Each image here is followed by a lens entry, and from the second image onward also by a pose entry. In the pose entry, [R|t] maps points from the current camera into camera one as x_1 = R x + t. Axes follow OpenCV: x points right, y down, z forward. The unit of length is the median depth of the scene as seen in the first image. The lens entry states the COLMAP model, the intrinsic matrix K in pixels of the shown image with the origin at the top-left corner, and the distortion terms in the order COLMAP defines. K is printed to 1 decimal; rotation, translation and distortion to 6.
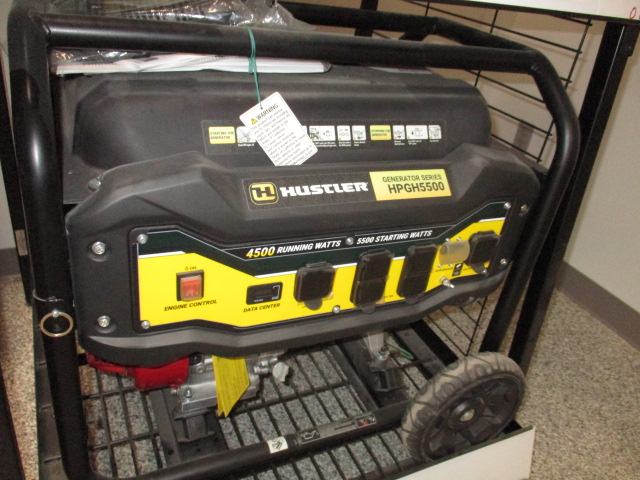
lens RADIAL K [[530.6, 0, 320.0], [0, 530.6, 240.0], [0, 0, 1]] dist [-0.010206, -0.010920]
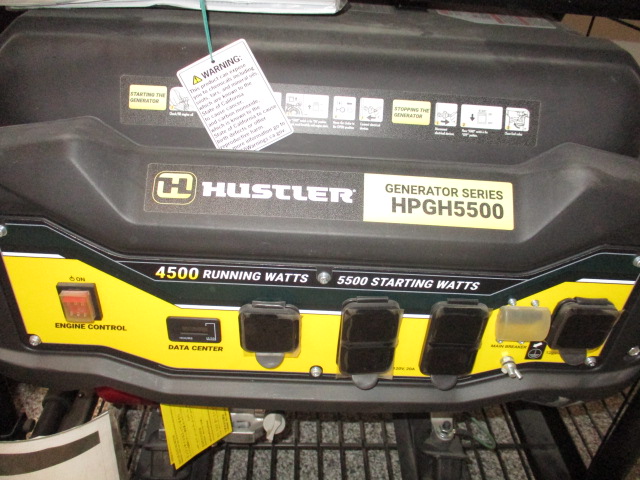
lens RADIAL K [[530.6, 0, 320.0], [0, 530.6, 240.0], [0, 0, 1]] dist [-0.010206, -0.010920]
pose [[0.914483, 0.153934, -0.374199, 0.284637], [-0.146498, 0.988025, 0.048426, -0.073246], [0.377172, 0.010535, 0.926083, 0.408121]]
